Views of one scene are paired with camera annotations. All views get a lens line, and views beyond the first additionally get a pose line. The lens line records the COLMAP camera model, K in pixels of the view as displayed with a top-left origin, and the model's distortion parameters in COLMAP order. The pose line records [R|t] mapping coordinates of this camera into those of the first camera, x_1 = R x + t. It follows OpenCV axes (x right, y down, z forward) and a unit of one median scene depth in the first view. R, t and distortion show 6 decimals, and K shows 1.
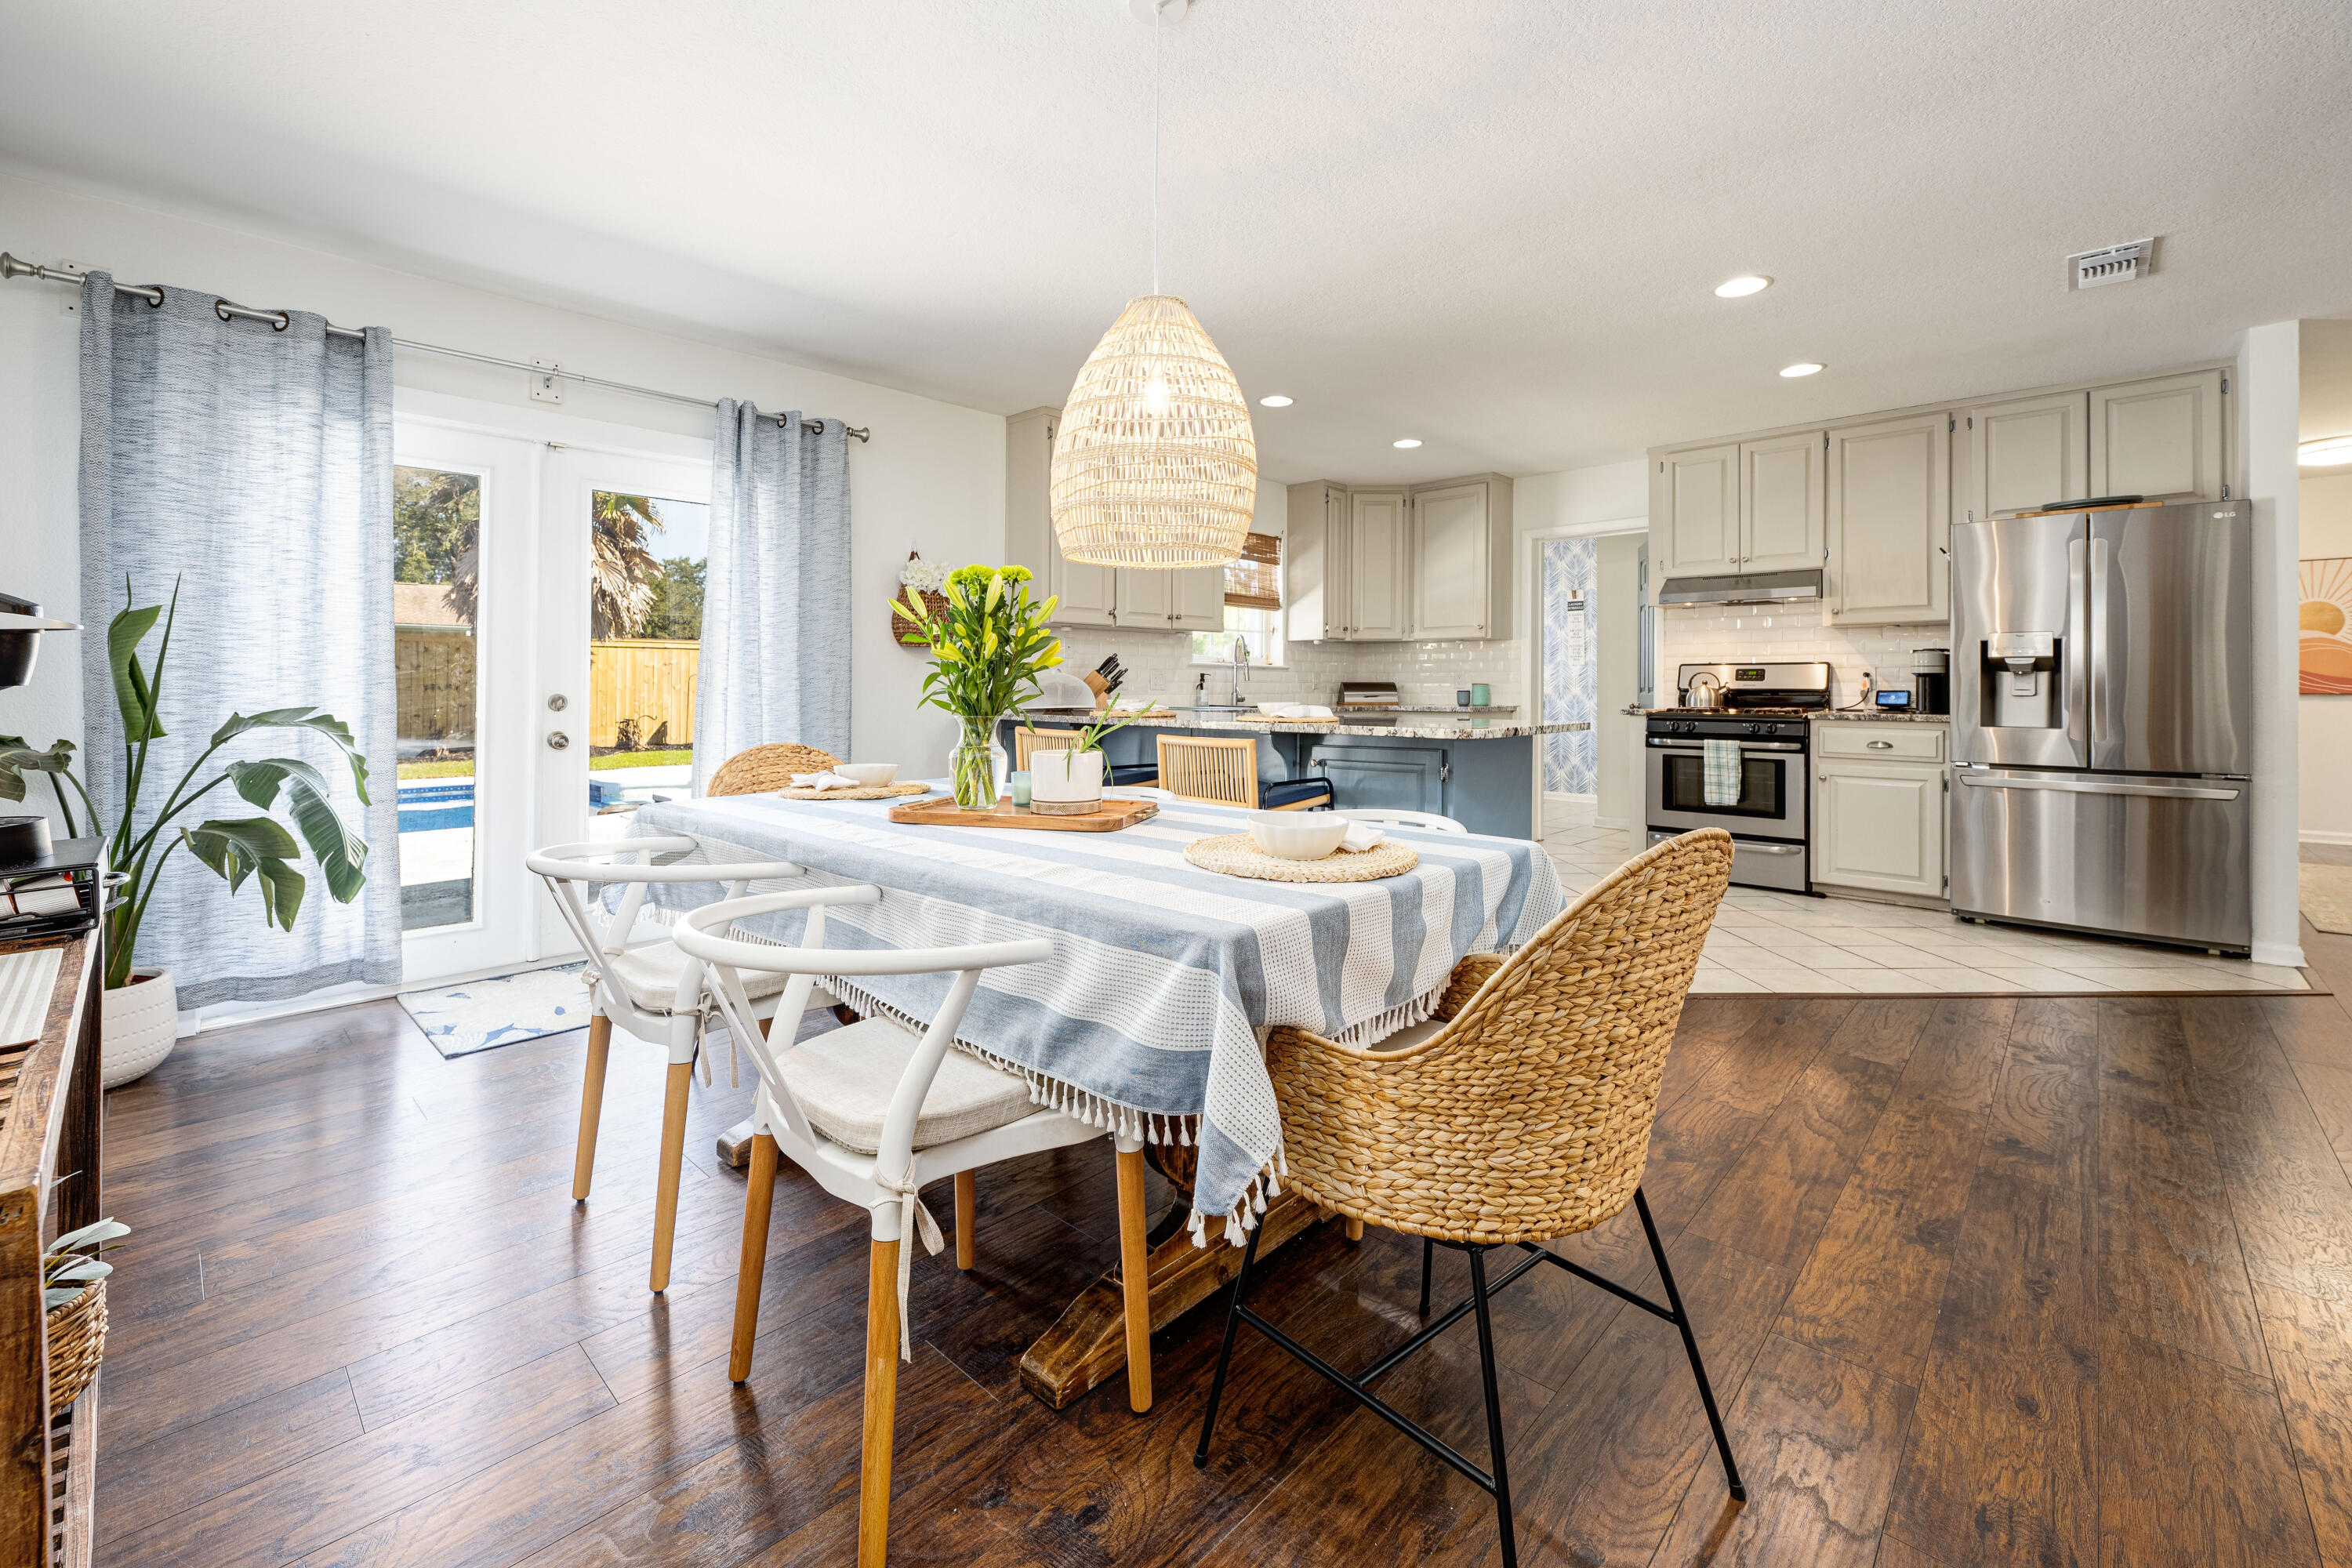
lens RADIAL K [[1020.0, 0, 1147.0], [0, 1020.0, 680.1], [0, 0, 1]] dist [0.003195, -0.001710]
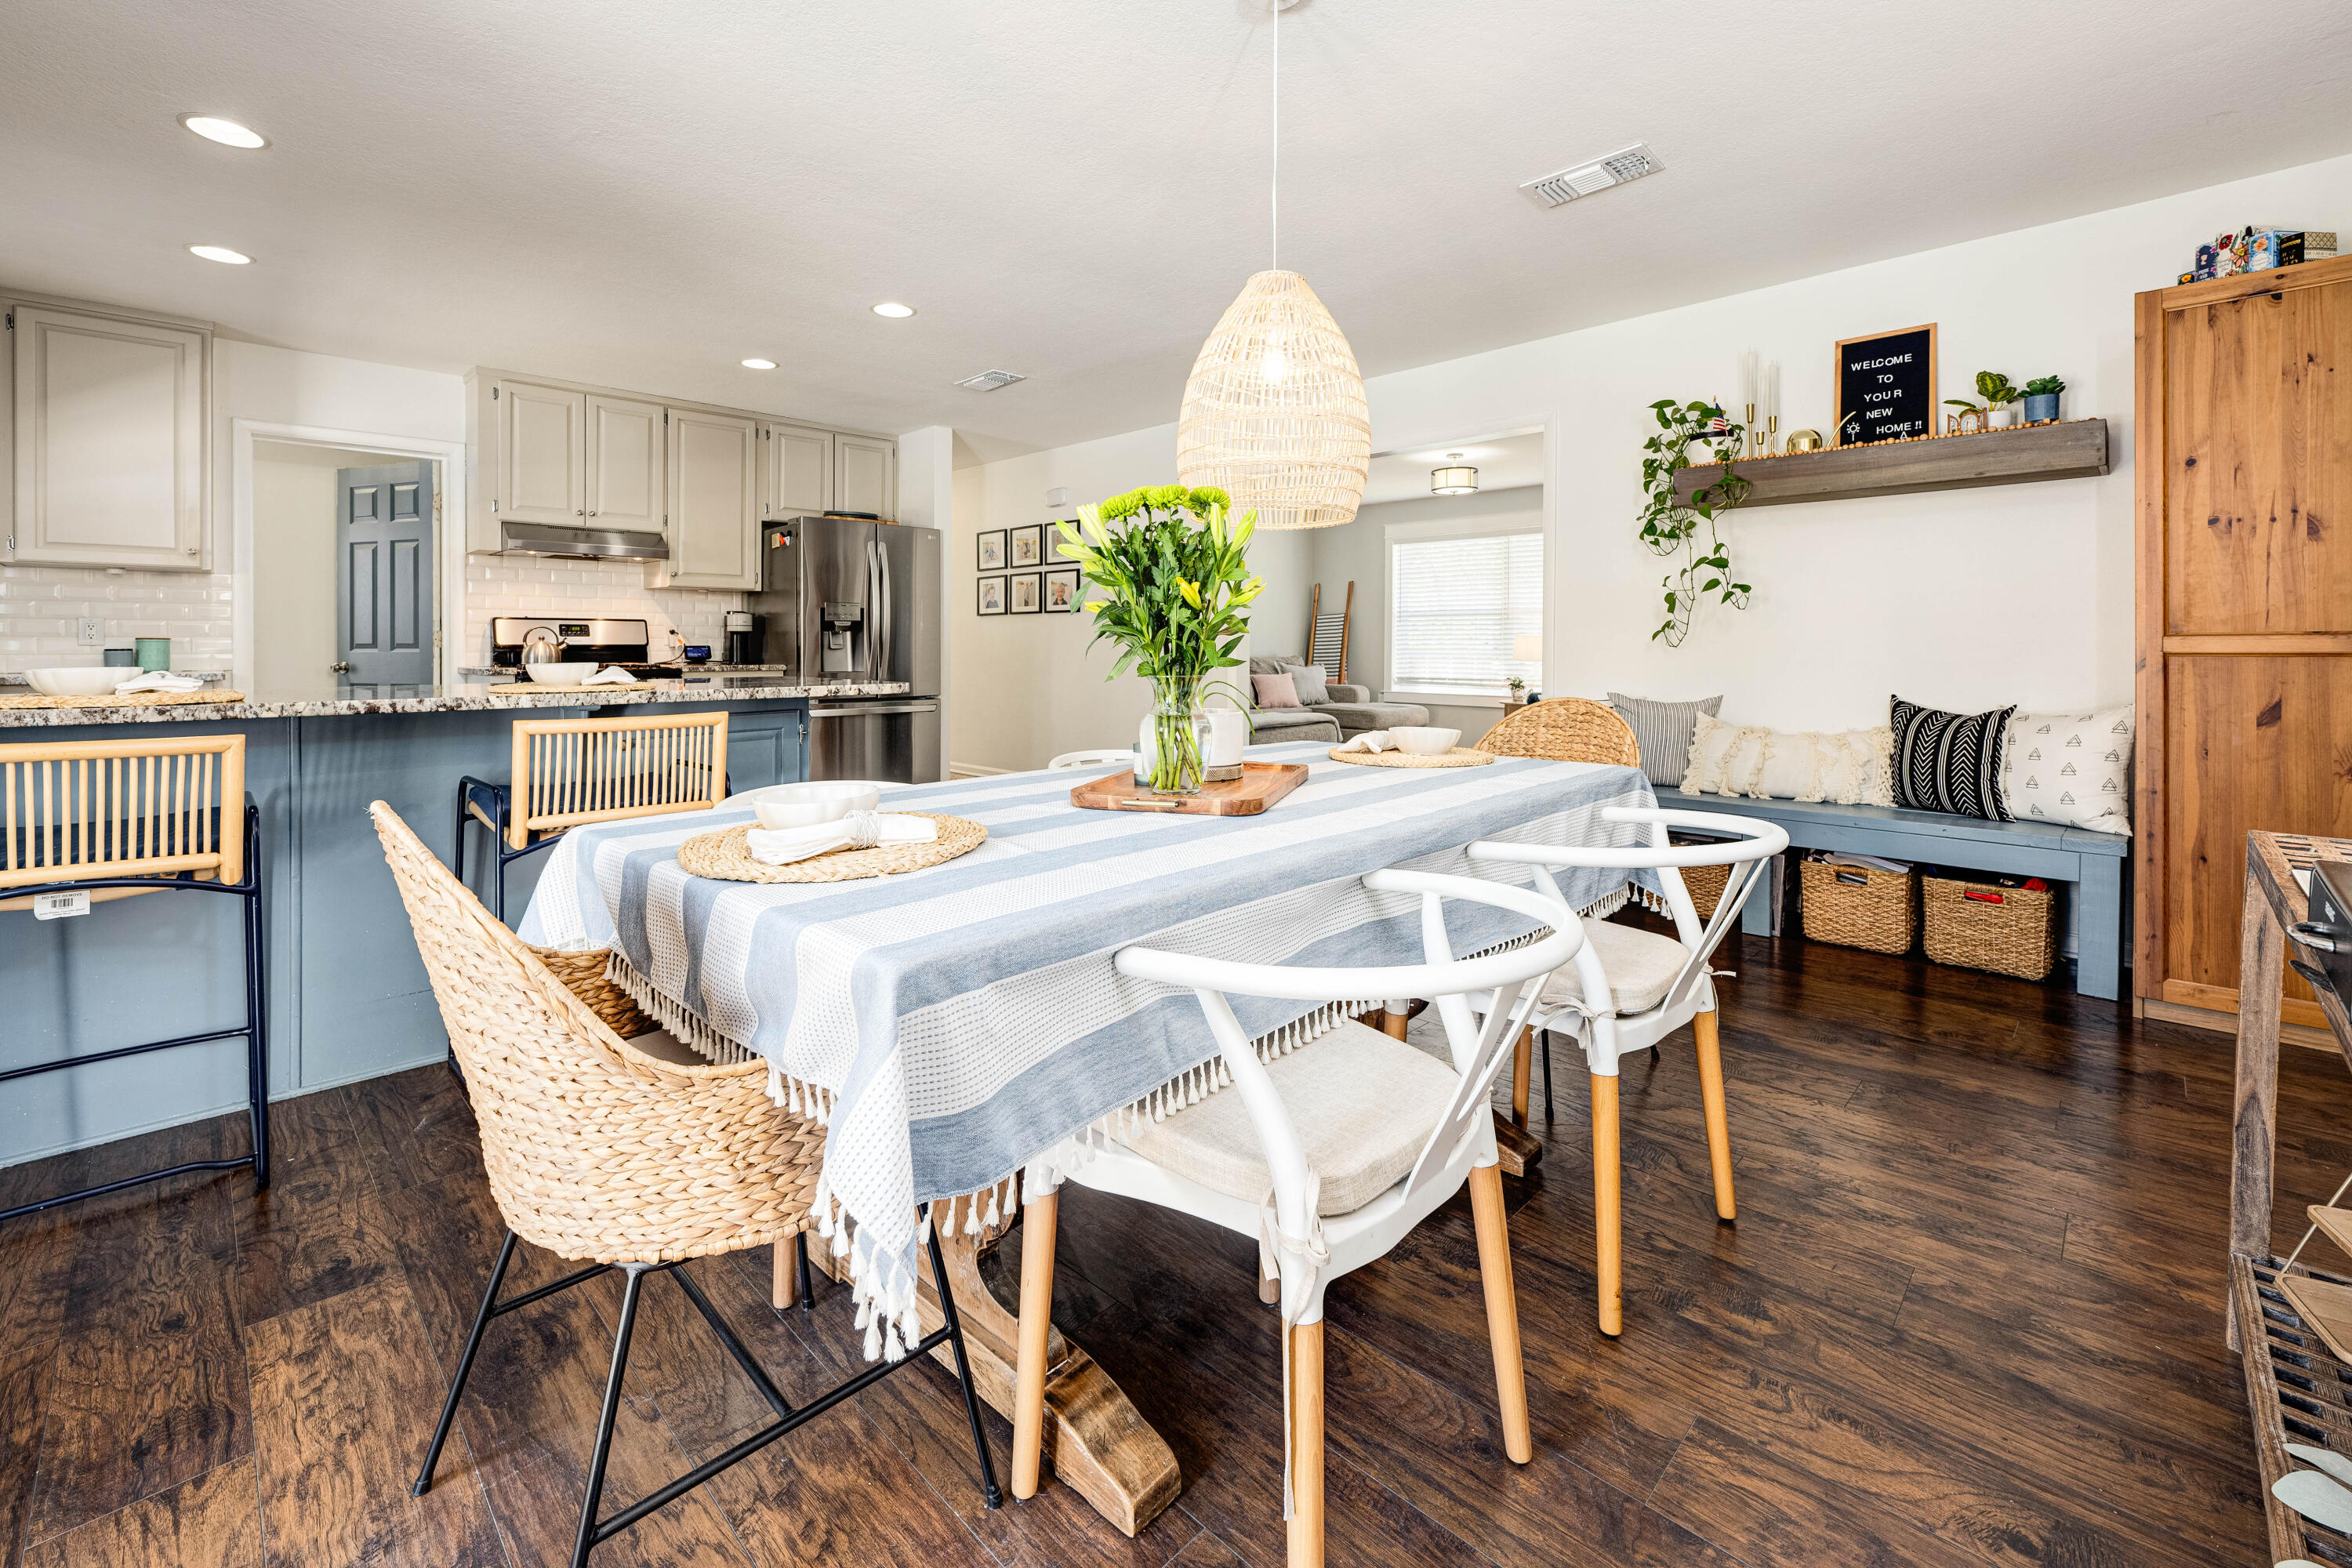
lens RADIAL K [[1020.0, 0, 1217.3], [0, 1020.0, 646.3], [0, 0, 1]] dist [0.003195, -0.001710]
pose [[0.040817, 0.000621, 0.999166, -0.405668], [-0.006192, 0.999981, -0.000368, 0.008082], [-0.999147, -0.006172, 0.040820, 0.369027]]
